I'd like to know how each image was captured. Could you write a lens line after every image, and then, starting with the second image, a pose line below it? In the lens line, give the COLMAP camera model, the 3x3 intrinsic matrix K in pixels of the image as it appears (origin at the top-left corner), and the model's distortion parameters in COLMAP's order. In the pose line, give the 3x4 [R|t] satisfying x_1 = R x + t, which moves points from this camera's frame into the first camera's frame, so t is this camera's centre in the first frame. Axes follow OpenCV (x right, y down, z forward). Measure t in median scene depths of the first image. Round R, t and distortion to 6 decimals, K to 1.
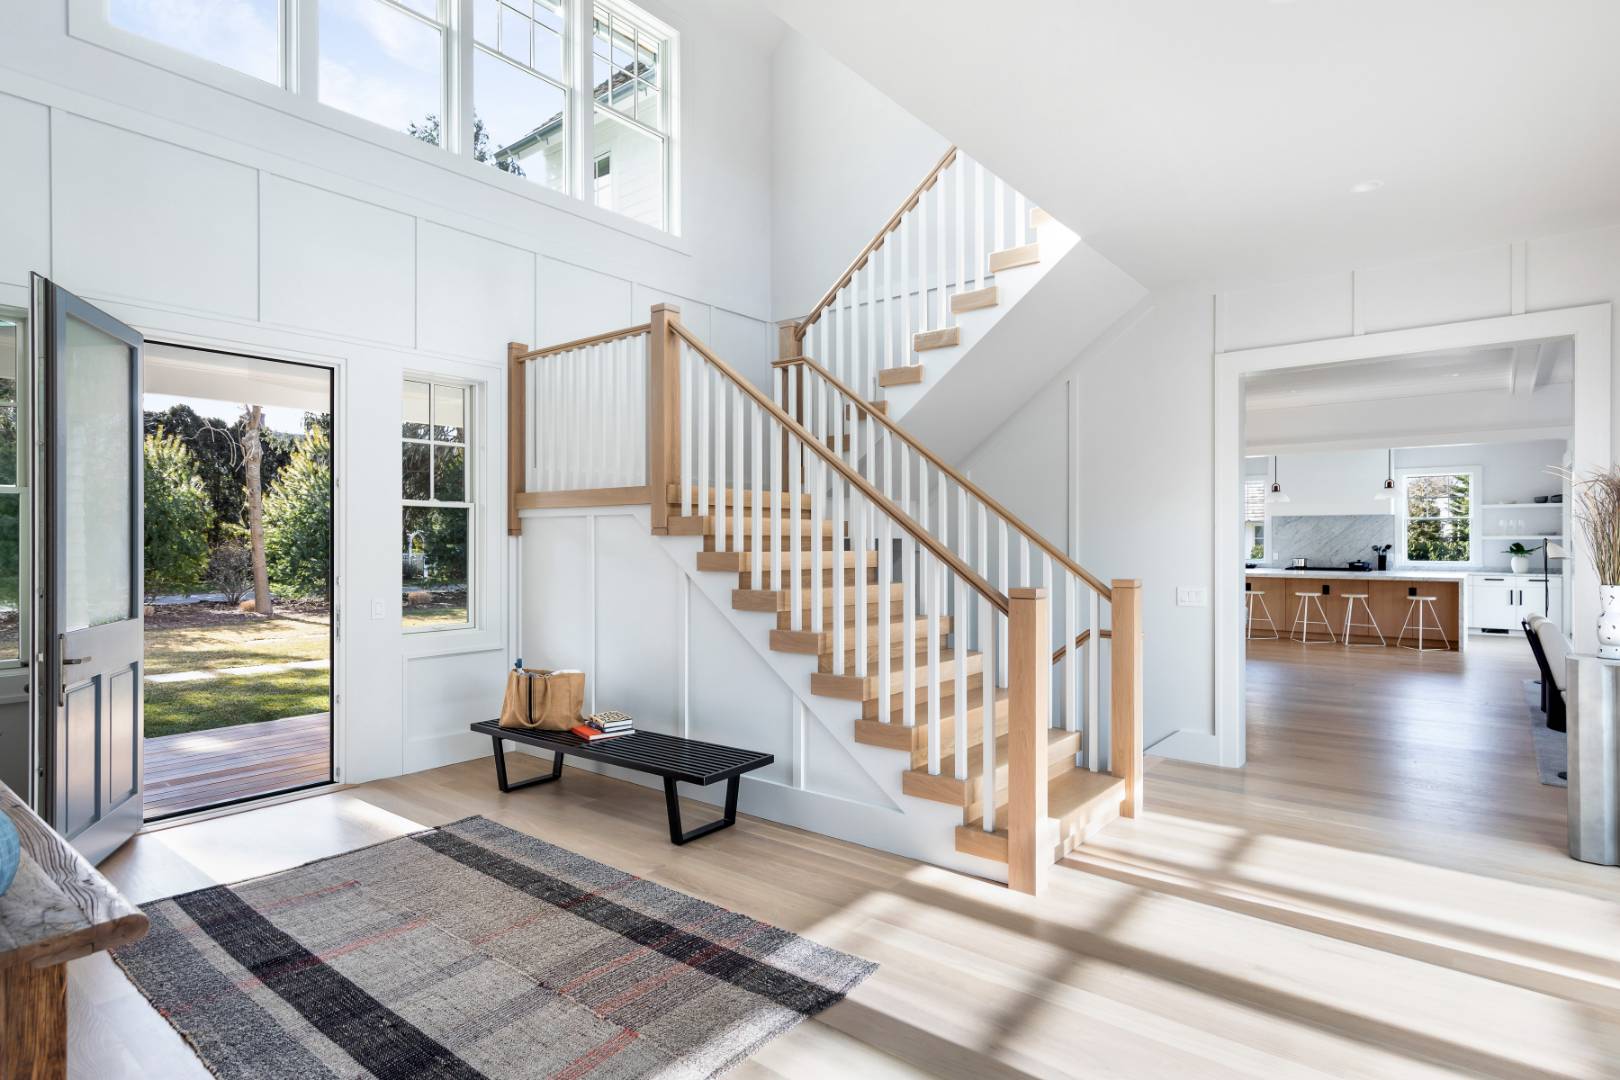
lens RADIAL K [[841.5, 0, 801.9], [0, 841.5, 537.3], [0, 0, 1]] dist [0.004990, 0.000954]
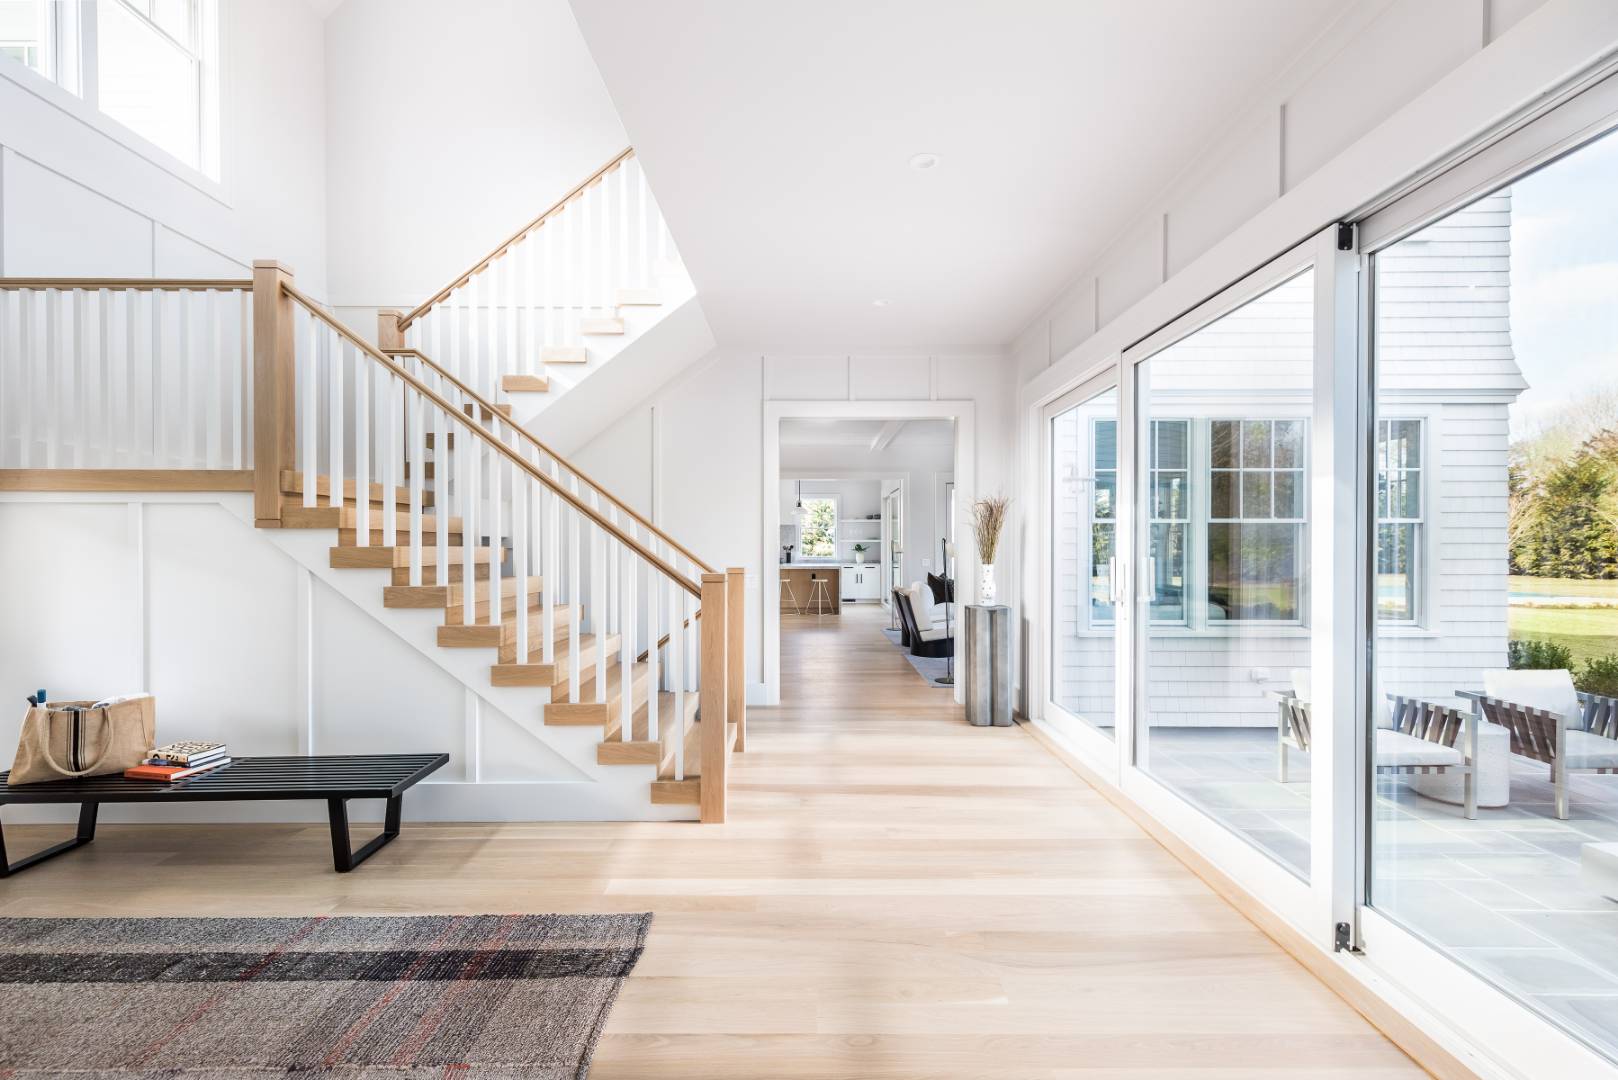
lens RADIAL K [[708.2, 0, 807.7], [0, 708.2, 546.6], [0, 0, 1]] dist [0.000651, 0.000199]
pose [[0.776901, -0.001247, 0.629622, -0.212476], [-0.003332, 0.999976, 0.006091, 0.010950], [-0.629614, -0.006830, 0.776878, 0.093301]]
